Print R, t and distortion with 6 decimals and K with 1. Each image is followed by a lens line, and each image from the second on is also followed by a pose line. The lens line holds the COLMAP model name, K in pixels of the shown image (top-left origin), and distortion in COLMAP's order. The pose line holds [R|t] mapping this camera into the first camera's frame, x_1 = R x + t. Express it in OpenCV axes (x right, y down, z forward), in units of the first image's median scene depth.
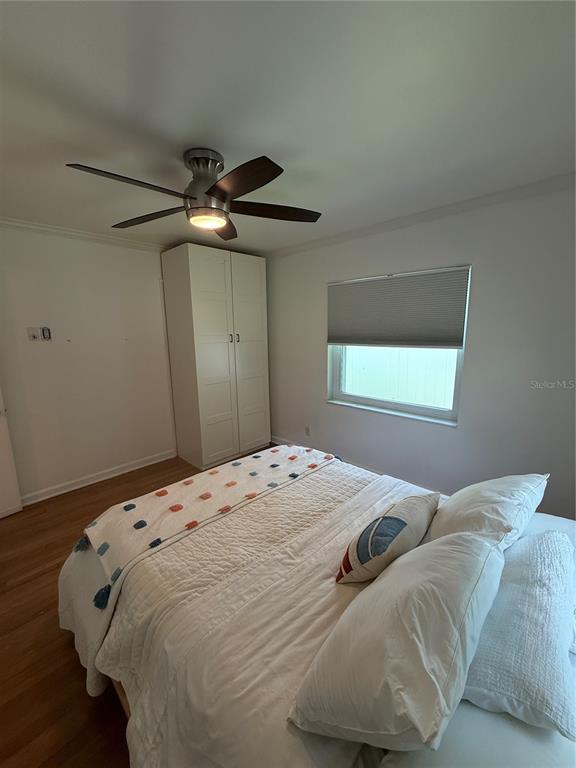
lens RADIAL K [[307.6, 0, 288.0], [0, 307.6, 384.0], [0, 0, 1]] dist [0.001139, -0.000107]
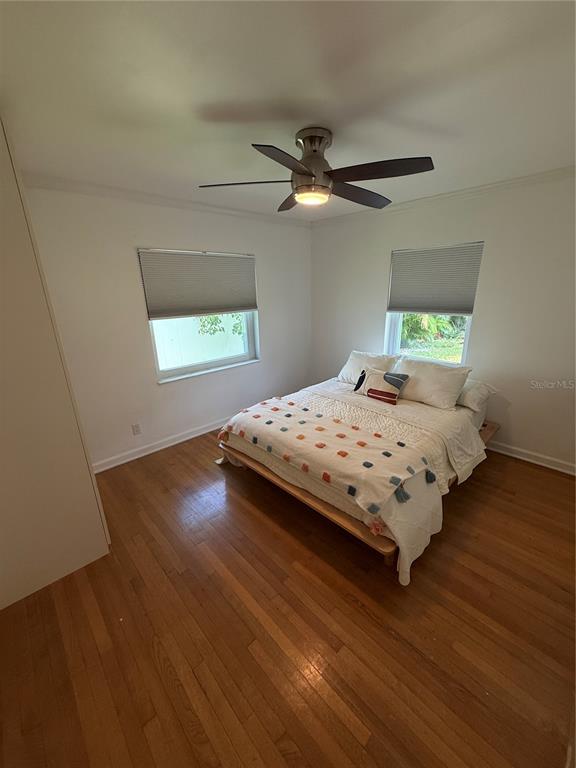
lens RADIAL K [[307.6, 0, 288.0], [0, 307.6, 384.0], [0, 0, 1]] dist [0.001139, -0.000107]
pose [[0.035475, -0.289044, 0.956658, -0.949791], [0.206499, 0.938723, 0.275967, -0.148996], [-0.977804, 0.187759, 0.092989, 0.711047]]
